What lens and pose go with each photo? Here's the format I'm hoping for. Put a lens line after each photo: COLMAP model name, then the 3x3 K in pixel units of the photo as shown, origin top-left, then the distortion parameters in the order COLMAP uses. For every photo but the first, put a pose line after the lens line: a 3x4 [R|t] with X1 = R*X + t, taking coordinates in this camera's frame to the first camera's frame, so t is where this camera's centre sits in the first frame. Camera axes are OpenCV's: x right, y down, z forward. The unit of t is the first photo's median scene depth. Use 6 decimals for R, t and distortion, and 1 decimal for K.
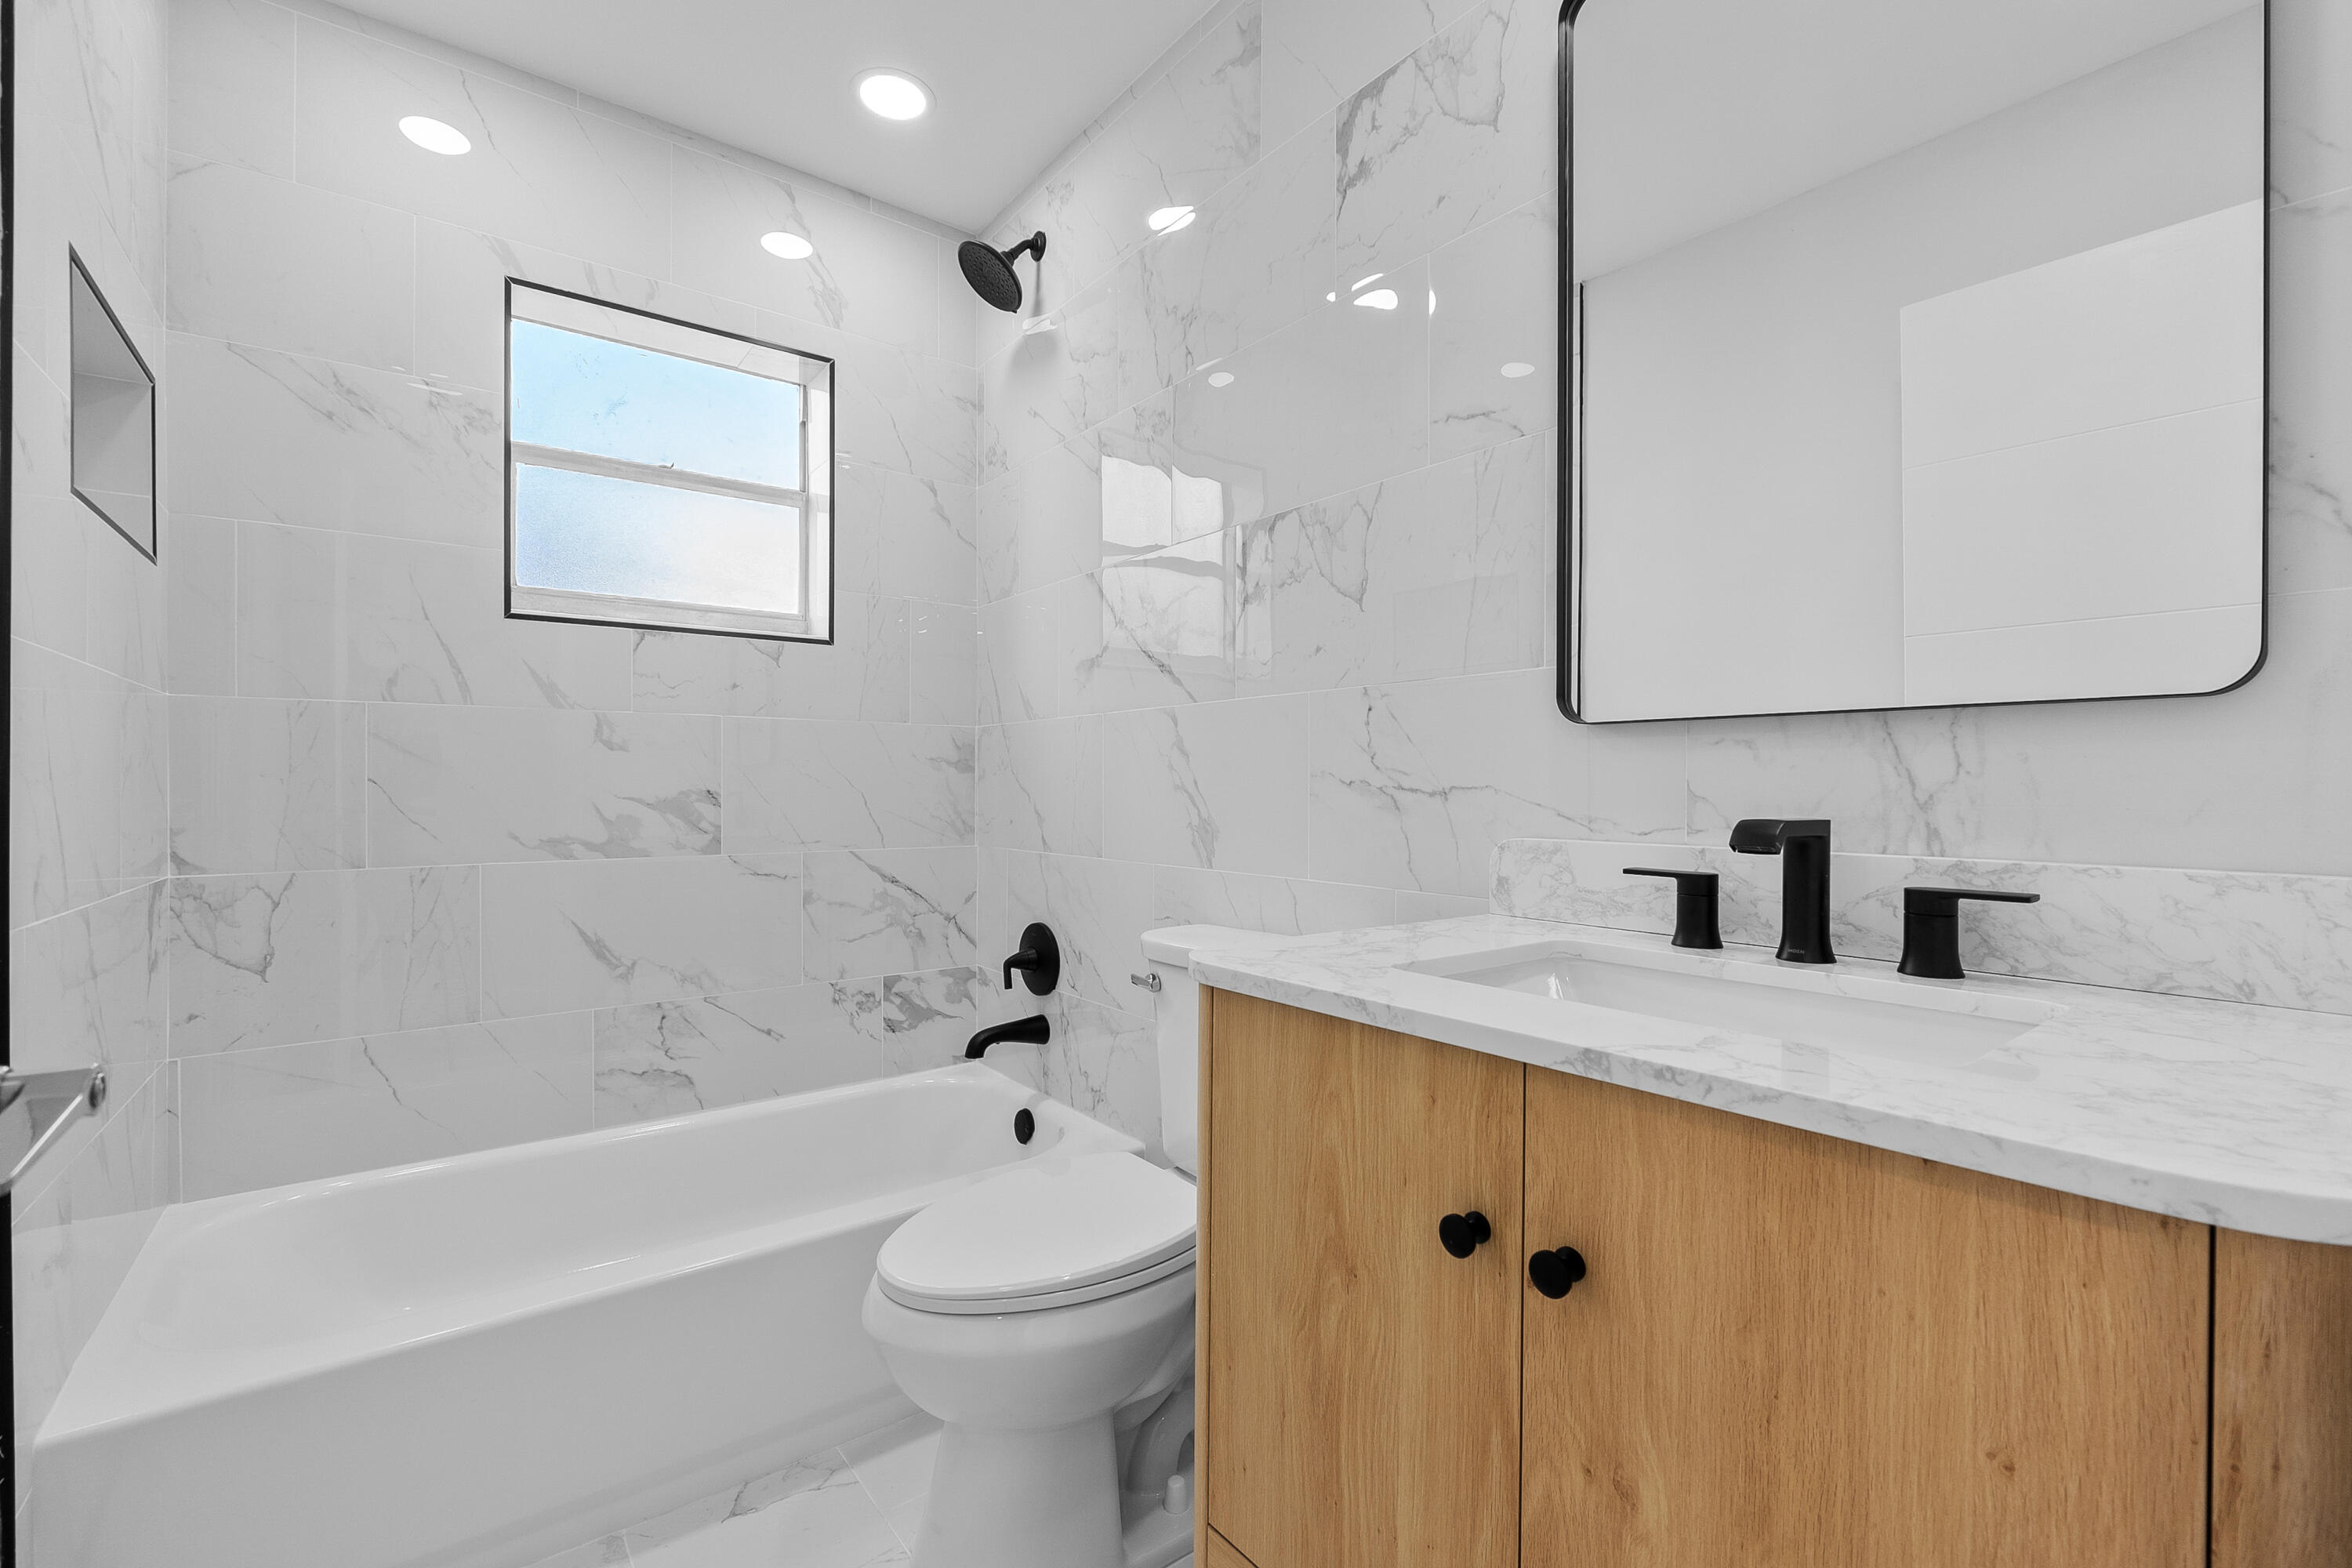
lens RADIAL K [[1013.5, 0, 1173.3], [0, 1013.5, 787.8], [0, 0, 1]] dist [-0.003290, -0.000576]
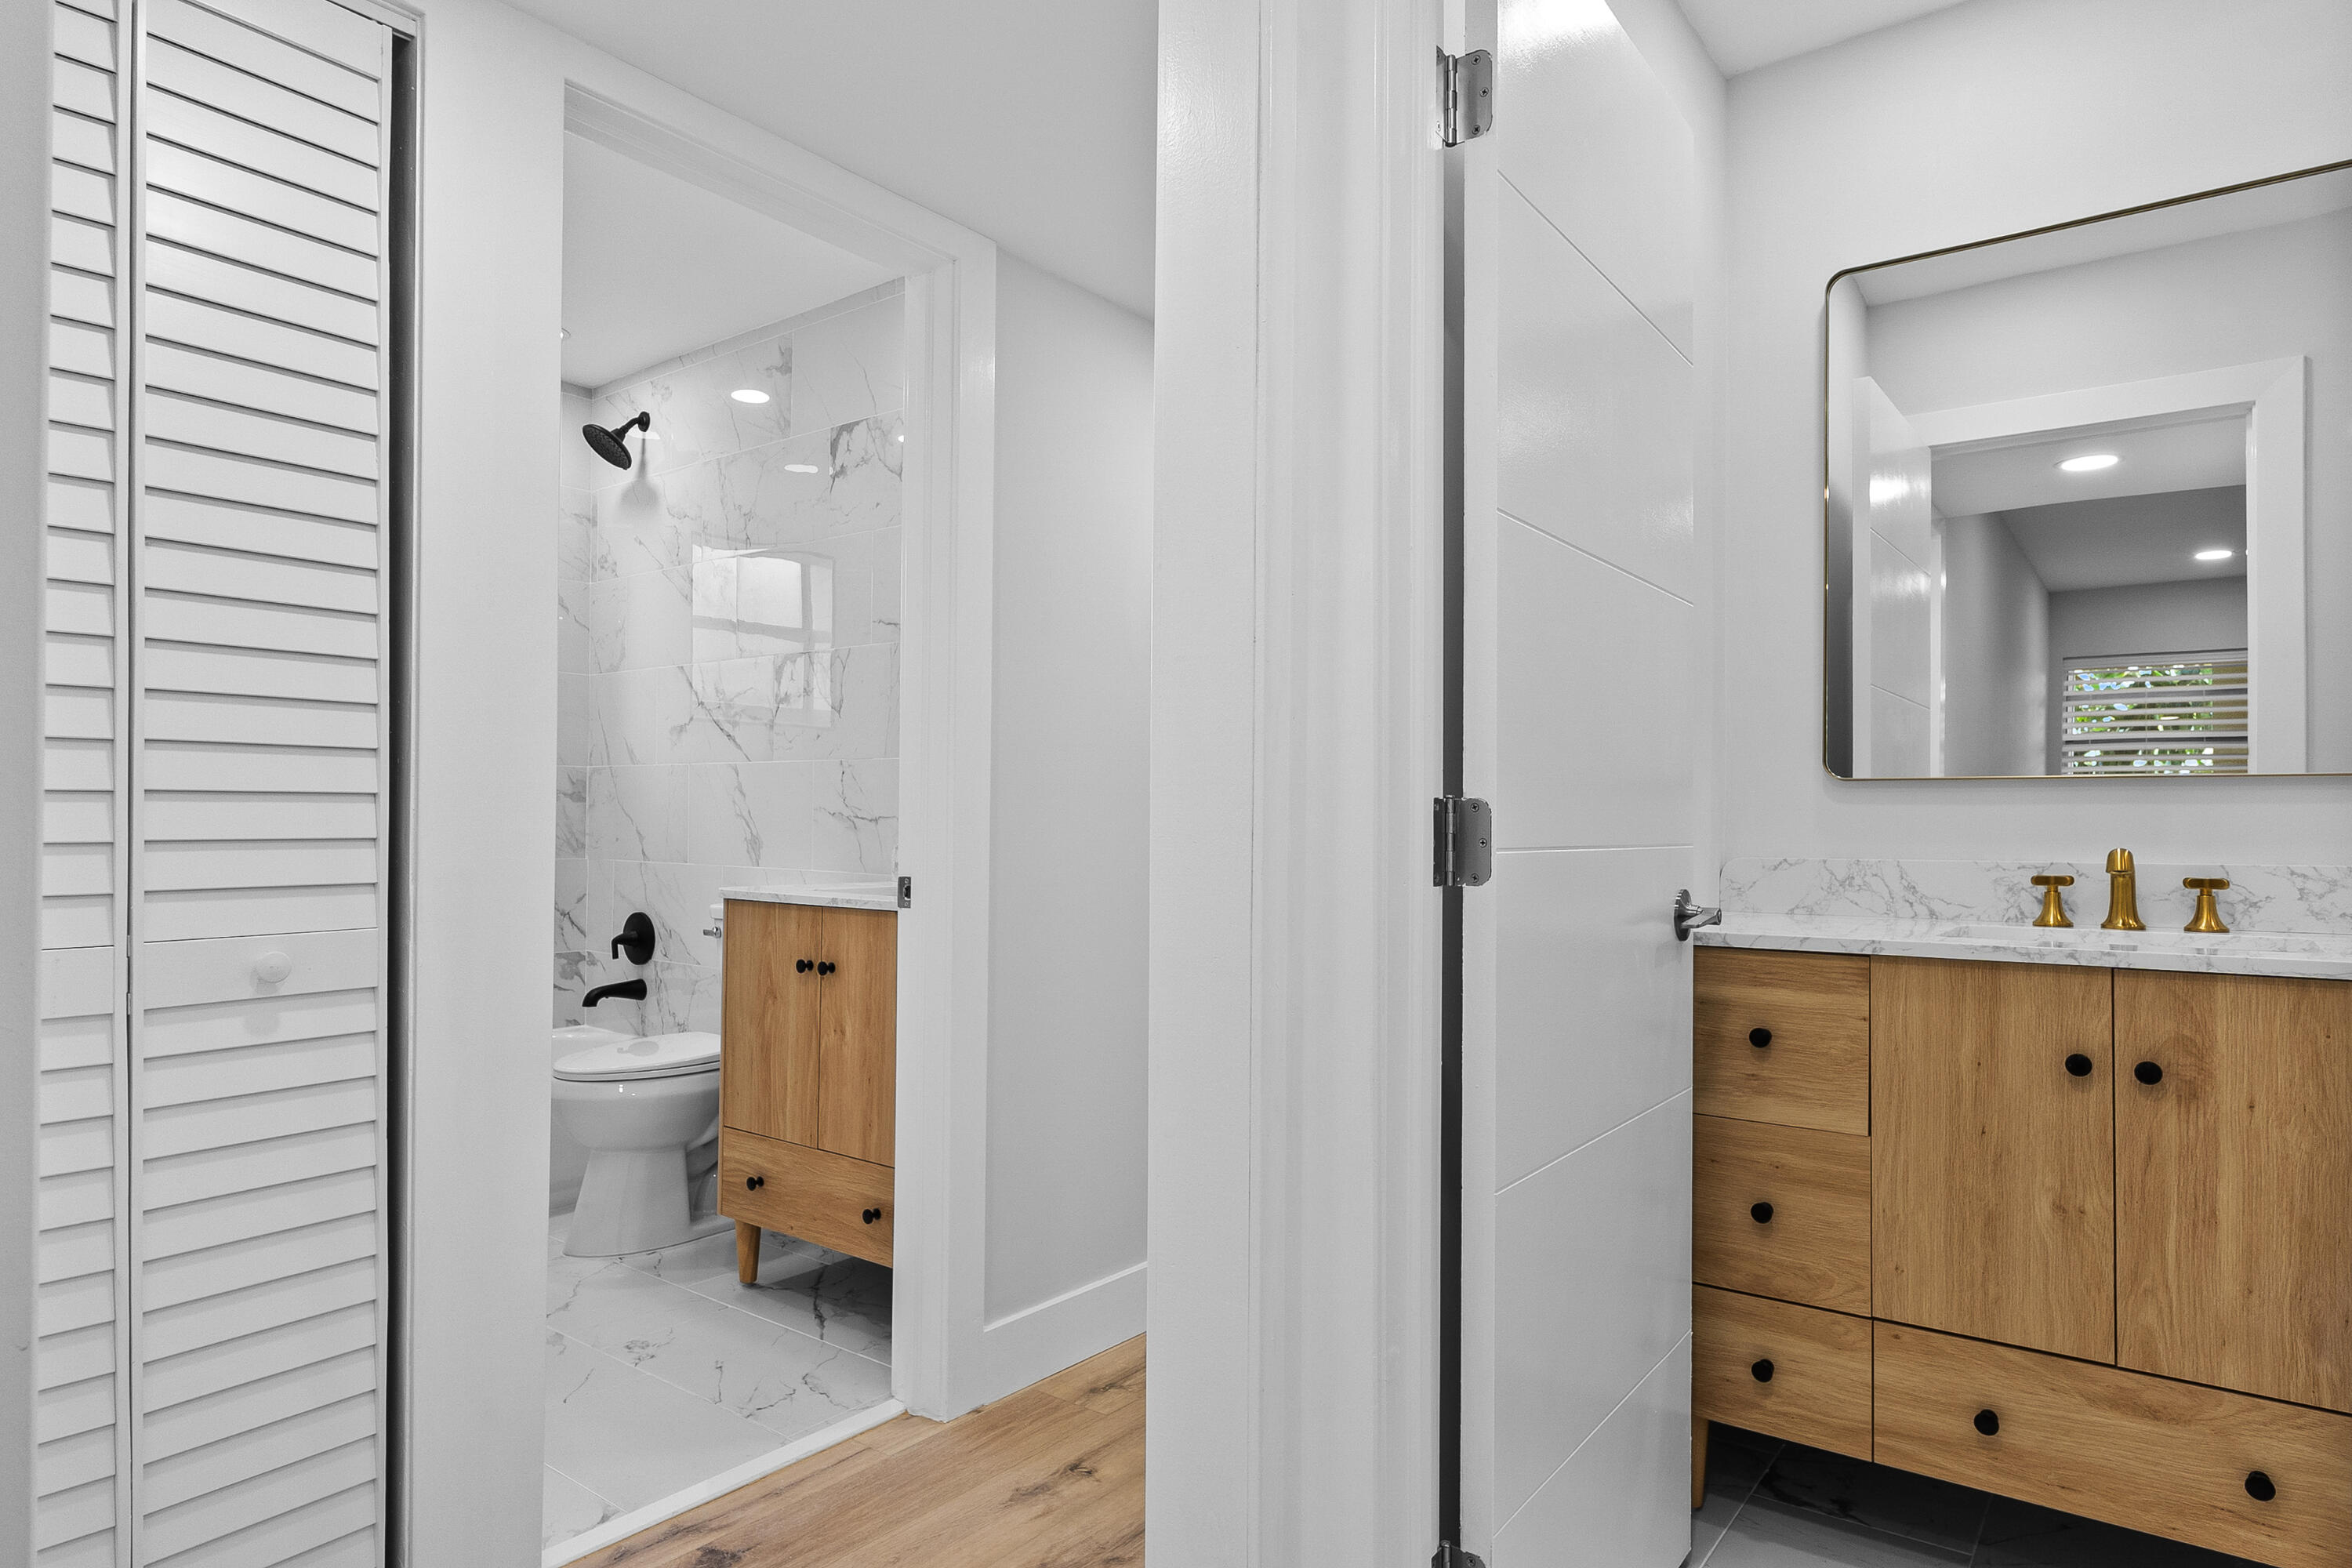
lens RADIAL K [[1335.6, 0, 1169.5], [0, 1335.6, 822.8], [0, 0, 1]] dist [0.006723, 0.000247]
pose [[0.966169, 0.010691, 0.257687, 0.097583], [-0.011539, 0.999932, 0.001778, -0.000086], [-0.257650, -0.004691, 0.966227, -0.974983]]
